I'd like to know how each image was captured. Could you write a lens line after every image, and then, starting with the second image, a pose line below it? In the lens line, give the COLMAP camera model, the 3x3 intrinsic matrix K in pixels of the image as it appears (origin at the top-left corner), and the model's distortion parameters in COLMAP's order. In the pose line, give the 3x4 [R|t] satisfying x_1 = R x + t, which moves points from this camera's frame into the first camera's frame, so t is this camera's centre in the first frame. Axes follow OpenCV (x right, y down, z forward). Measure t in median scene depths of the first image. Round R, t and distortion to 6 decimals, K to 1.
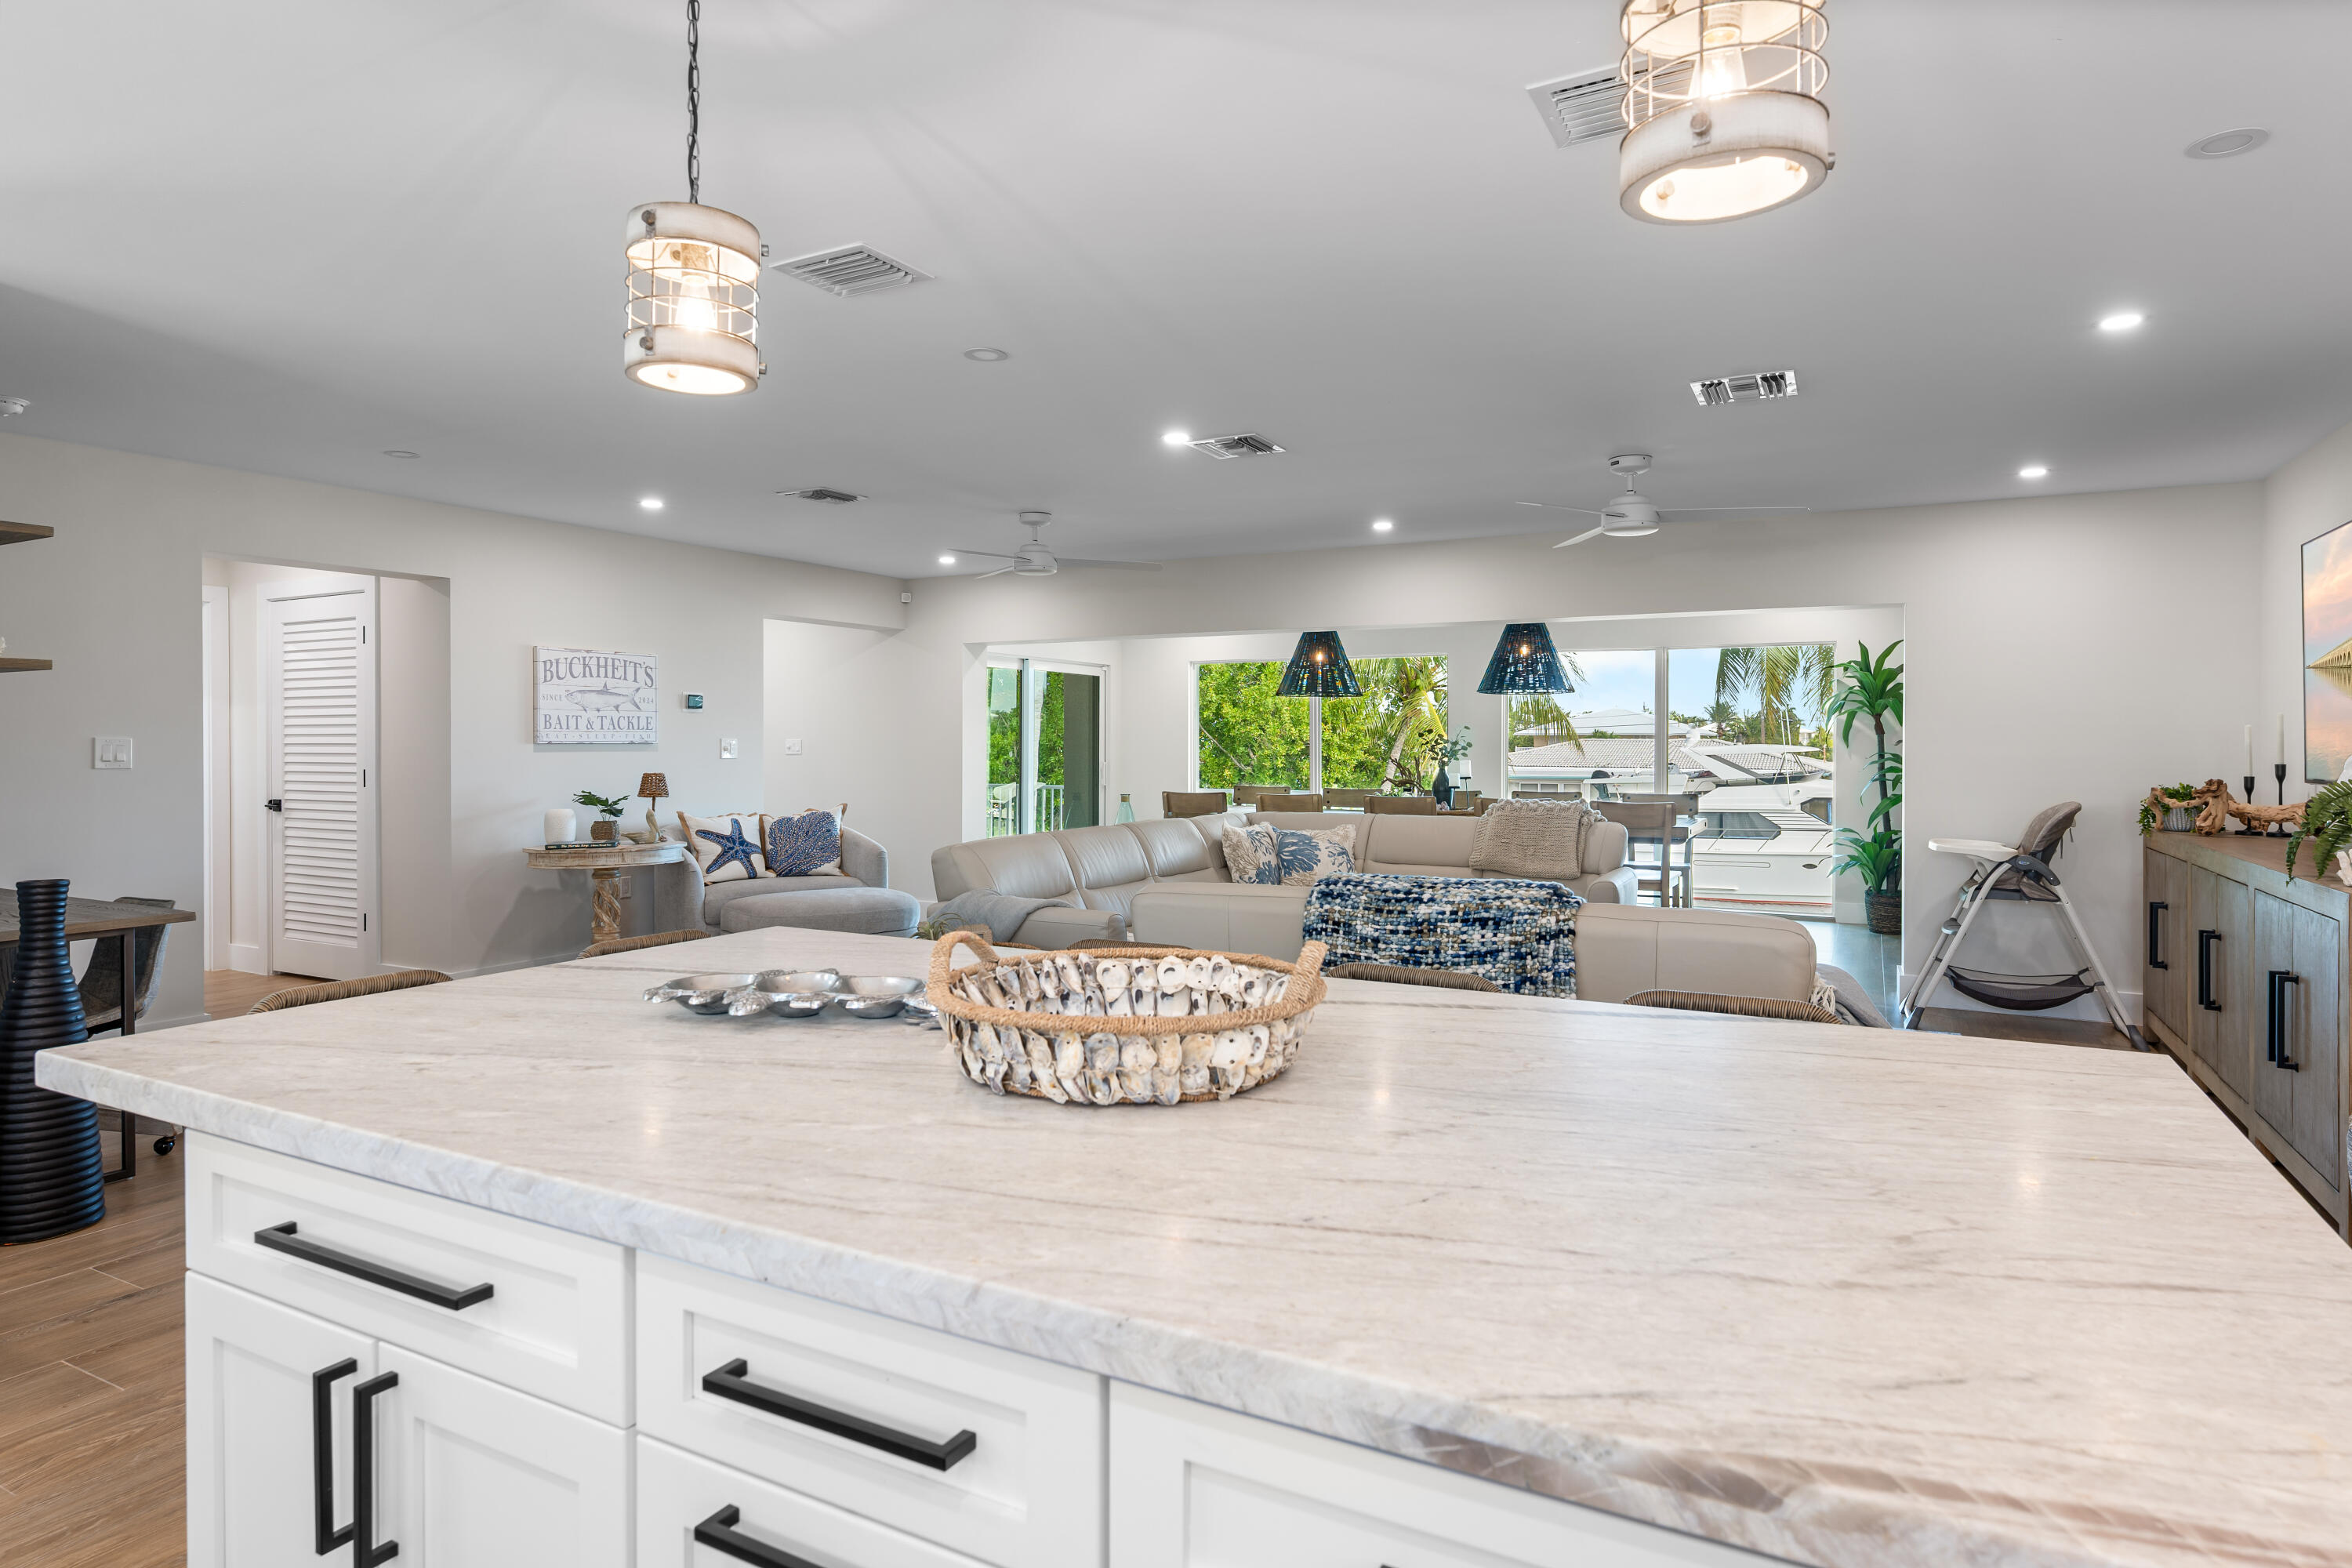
lens RADIAL K [[1299.4, 0, 1176.3], [0, 1299.4, 748.2], [0, 0, 1]] dist [0.000632, -0.001276]
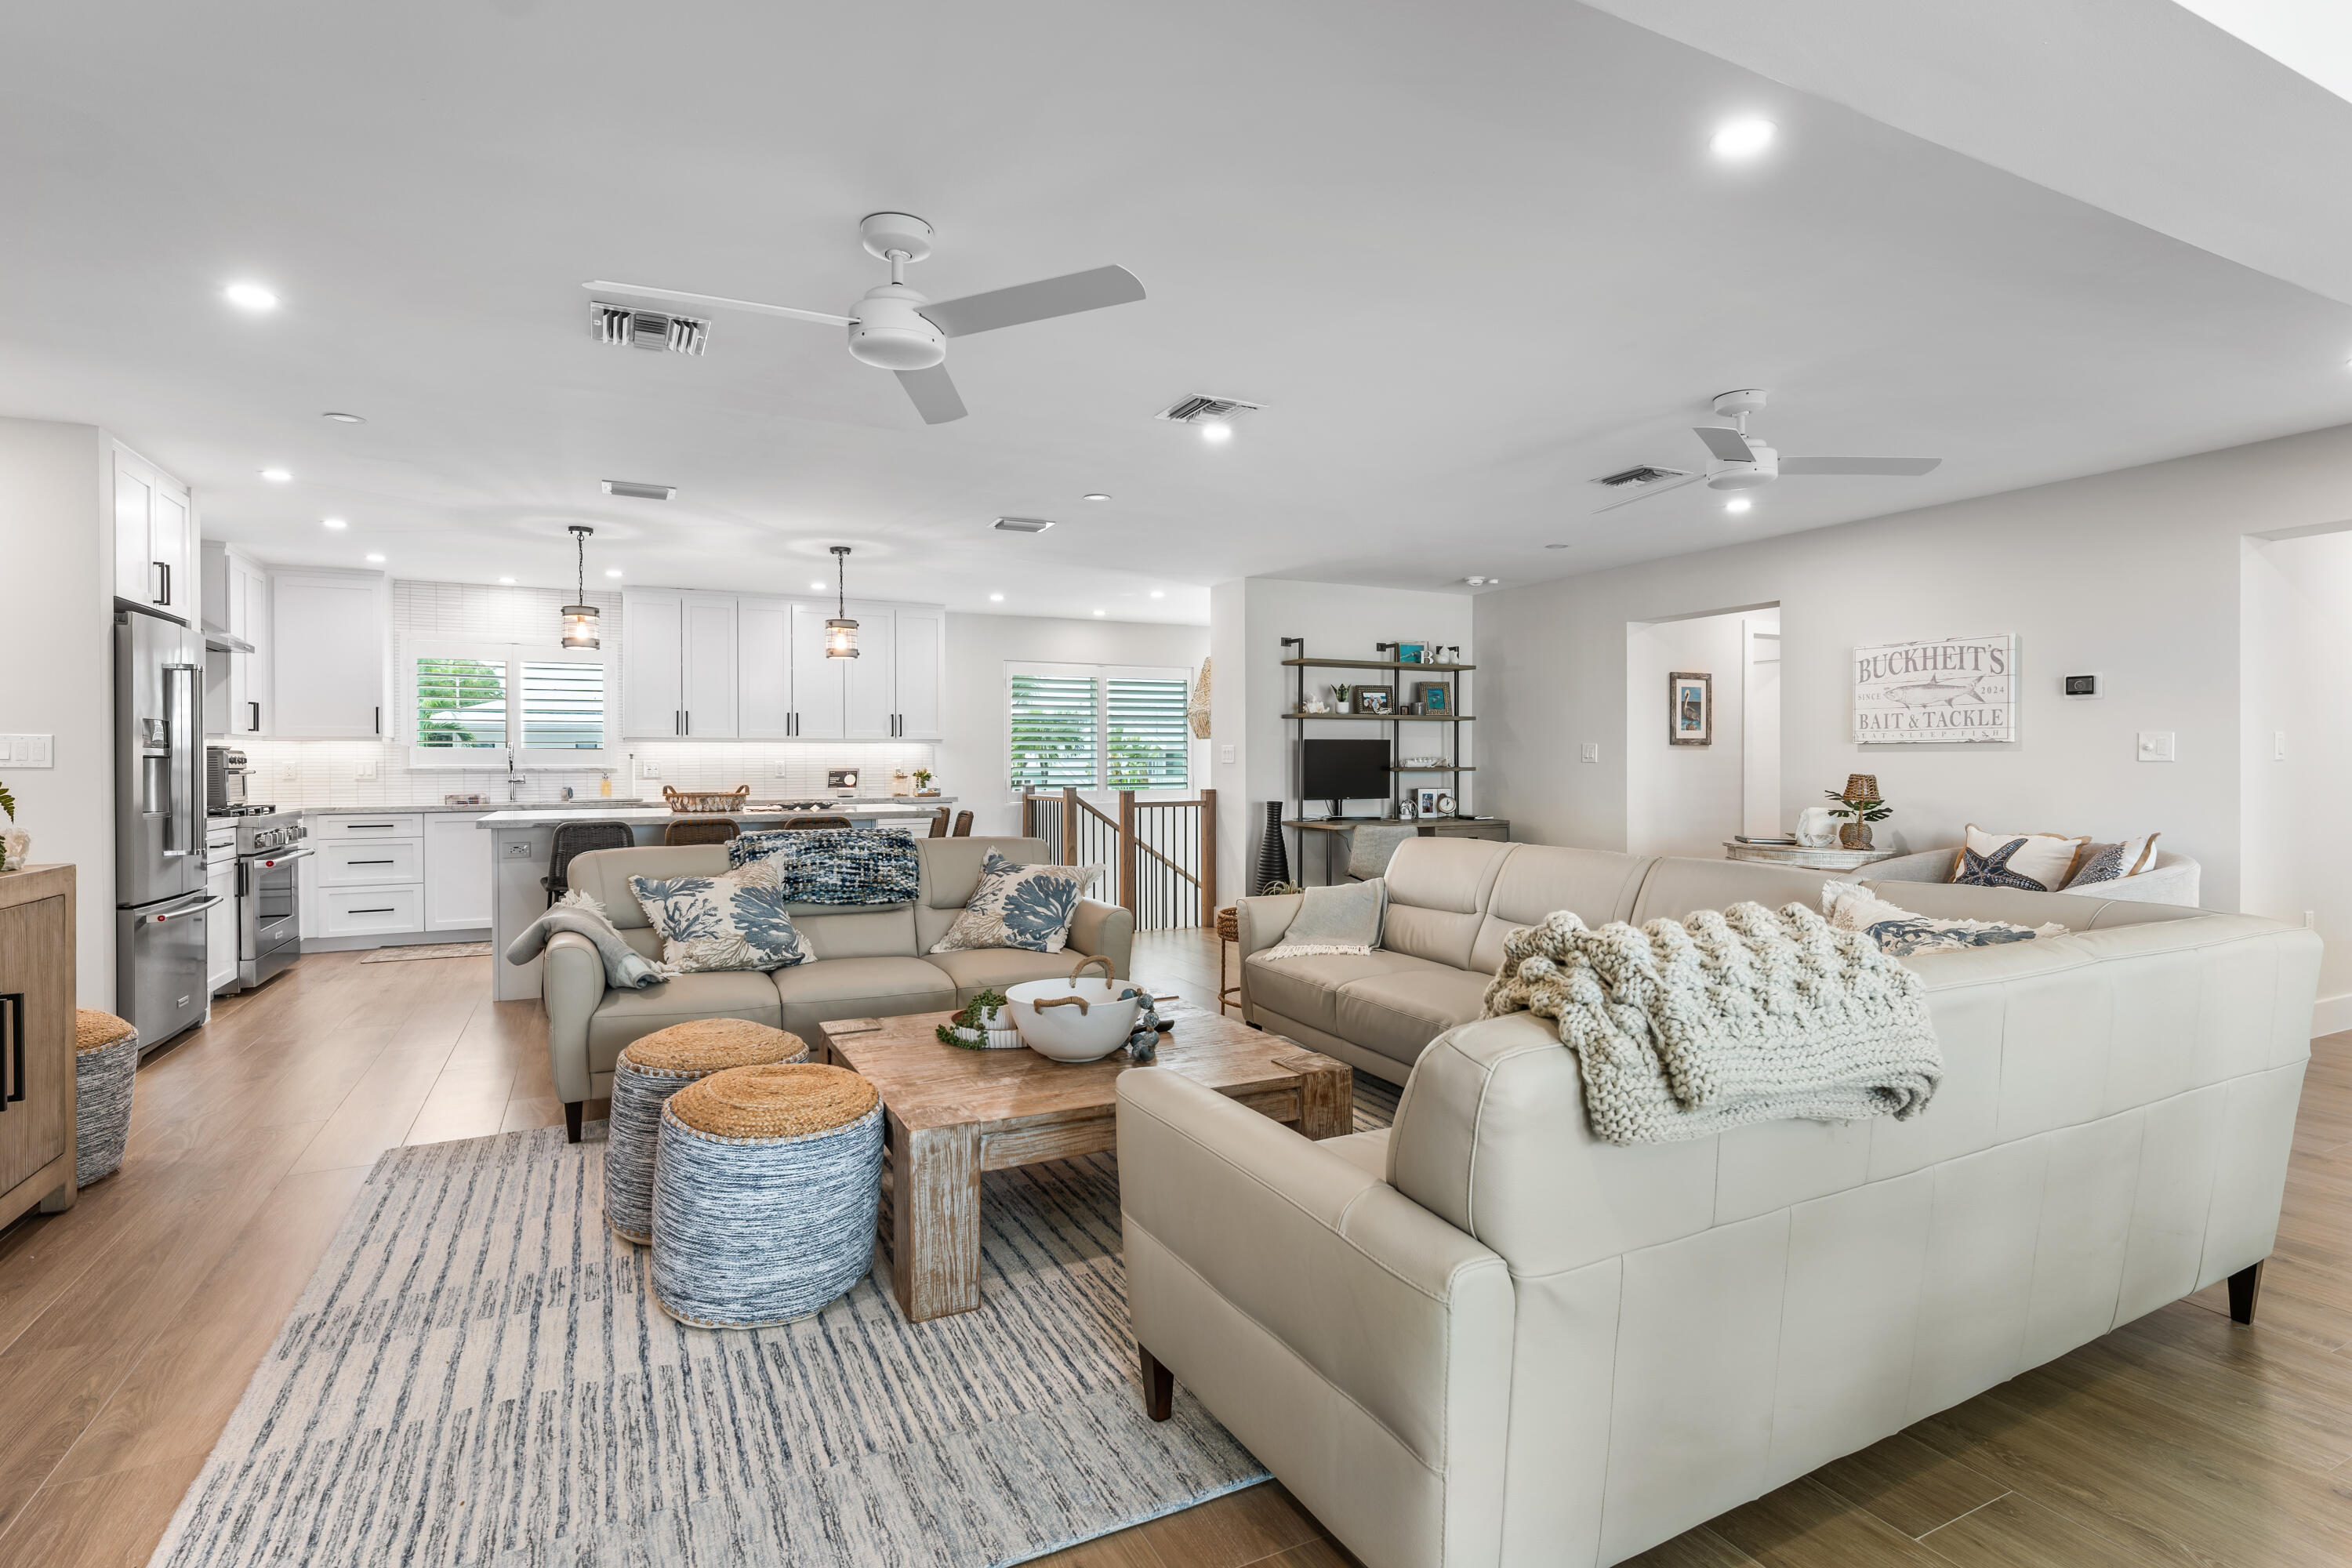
lens RADIAL K [[1147.4, 0, 1175.5], [0, 1147.4, 762.8], [0, 0, 1]] dist [0.000451, 0.000117]
pose [[-0.581753, 0.000766, -0.813365, 0.542942], [-0.002704, 0.999992, 0.002875, 0.010147], [0.813361, 0.003872, -0.581747, 1.093152]]
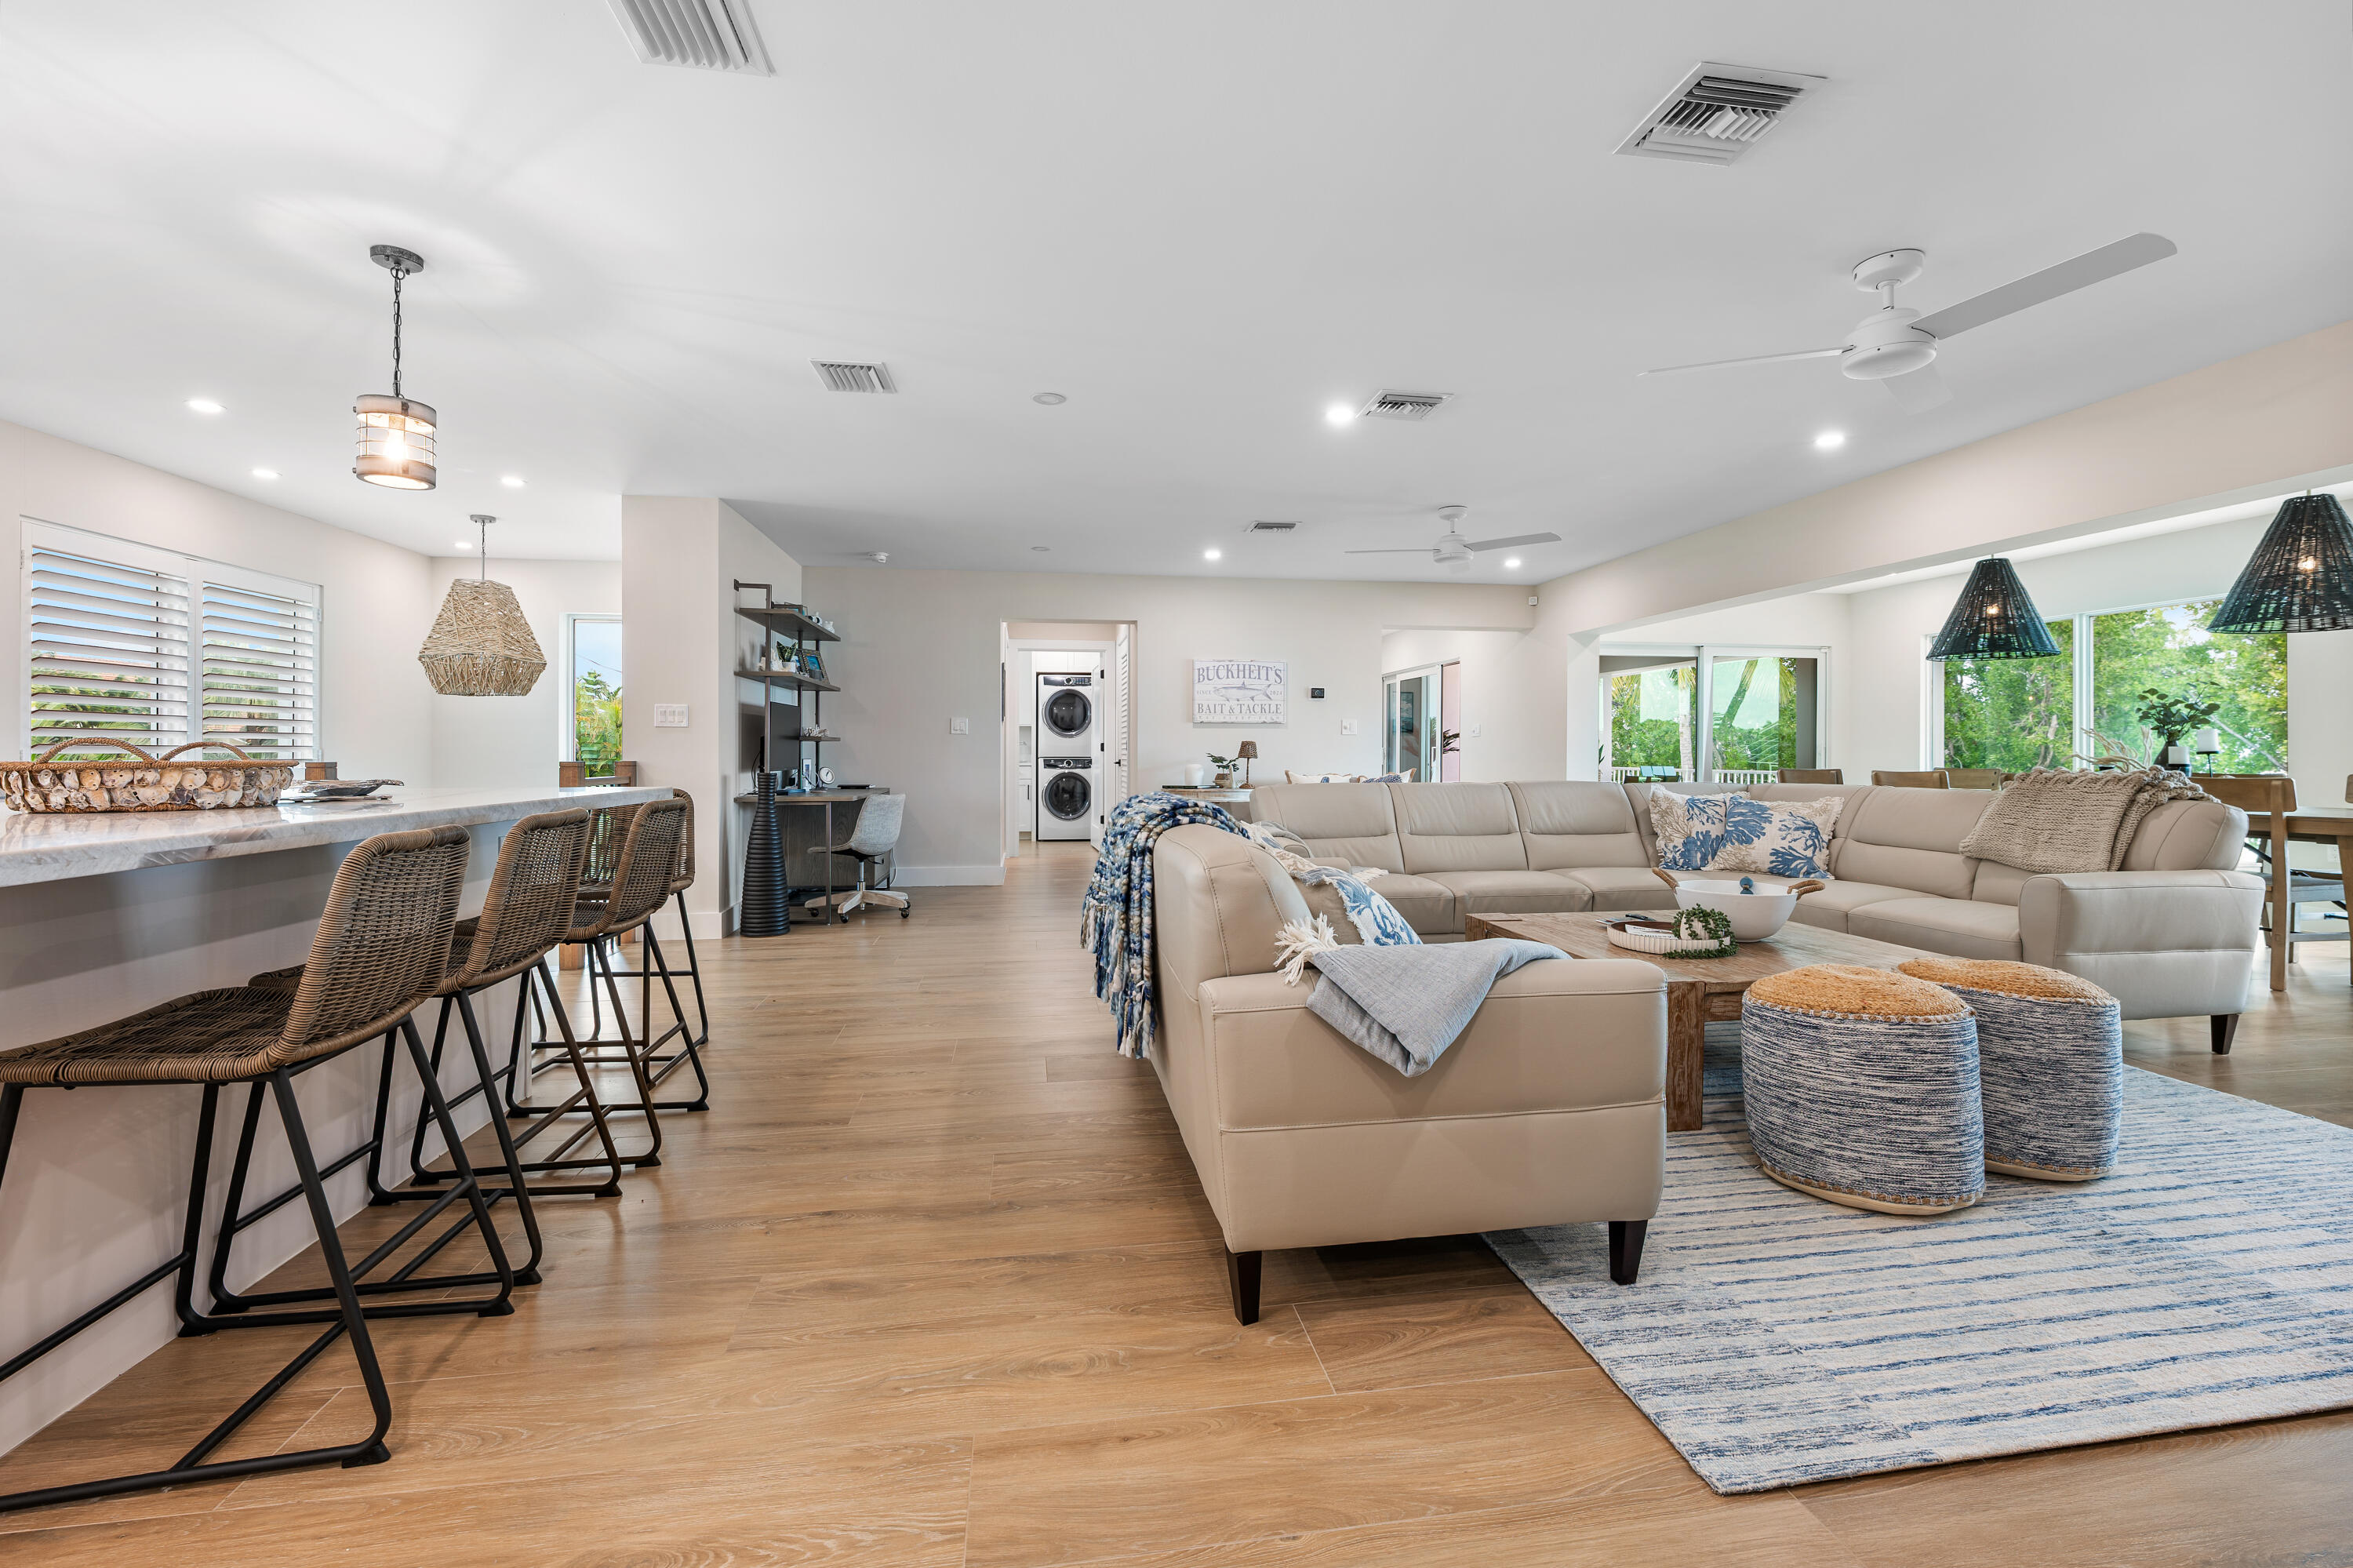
lens RADIAL K [[973.4, 0, 1174.5], [0, 973.4, 753.5], [0, 0, 1]] dist [-0.007613, 0.000698]
pose [[0.597125, -0.000345, -0.802148, 0.421495], [-0.003105, 0.999991, -0.002741, 0.036489], [0.802143, 0.004127, 0.597118, 0.293845]]
